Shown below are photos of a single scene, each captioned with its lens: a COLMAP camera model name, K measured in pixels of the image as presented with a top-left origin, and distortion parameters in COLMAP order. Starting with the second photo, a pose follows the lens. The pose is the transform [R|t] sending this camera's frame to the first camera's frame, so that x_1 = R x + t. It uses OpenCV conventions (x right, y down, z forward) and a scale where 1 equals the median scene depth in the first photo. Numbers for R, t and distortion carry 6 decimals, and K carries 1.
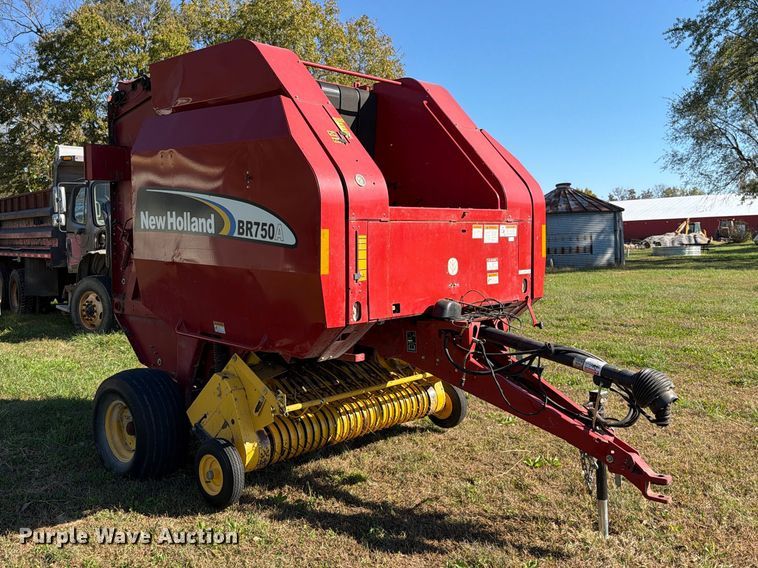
lens RADIAL K [[740.5, 0, 379.0], [0, 740.5, 284.0], [0, 0, 1]] dist [0.020247, -0.001679]
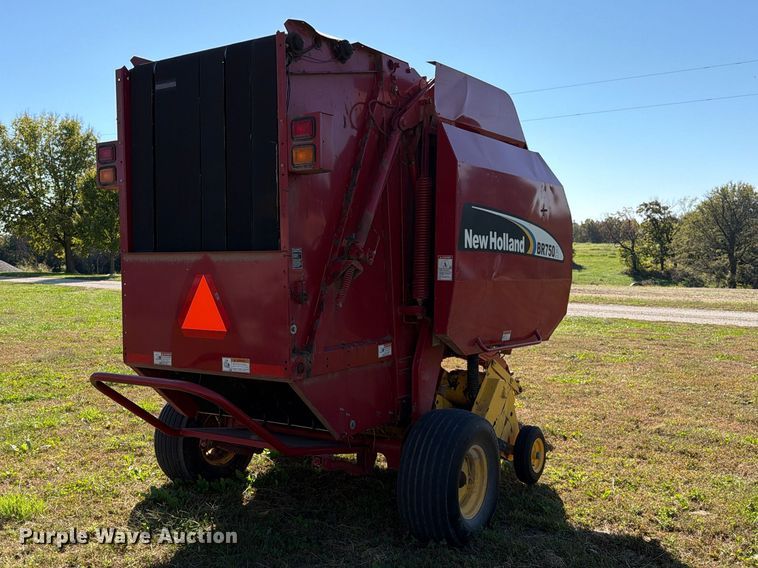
lens RADIAL K [[776.5, 0, 375.3], [0, 776.5, 308.4], [0, 0, 1]] dist [-0.004238, -0.005537]
pose [[-0.152028, -0.061070, 0.986488, -1.369851], [0.082021, 0.993867, 0.074167, -0.088754], [-0.984967, 0.092188, -0.146087, 1.382546]]
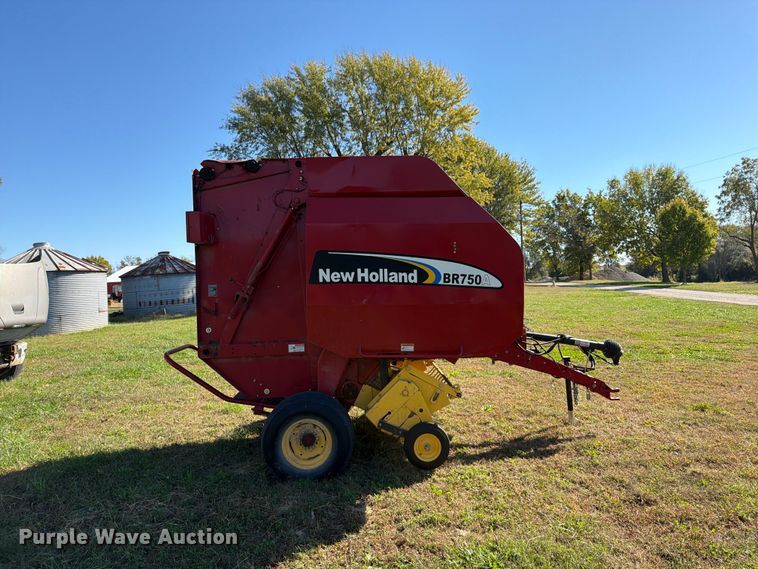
lens RADIAL K [[544.0, 0, 365.8], [0, 544.0, 289.3], [0, 0, 1]] dist [0.054042, -0.082108]
pose [[0.703378, -0.028502, 0.710245, -1.040263], [0.077440, 0.996321, -0.036709, -0.022288], [-0.706586, 0.080821, 0.702997, 0.298987]]
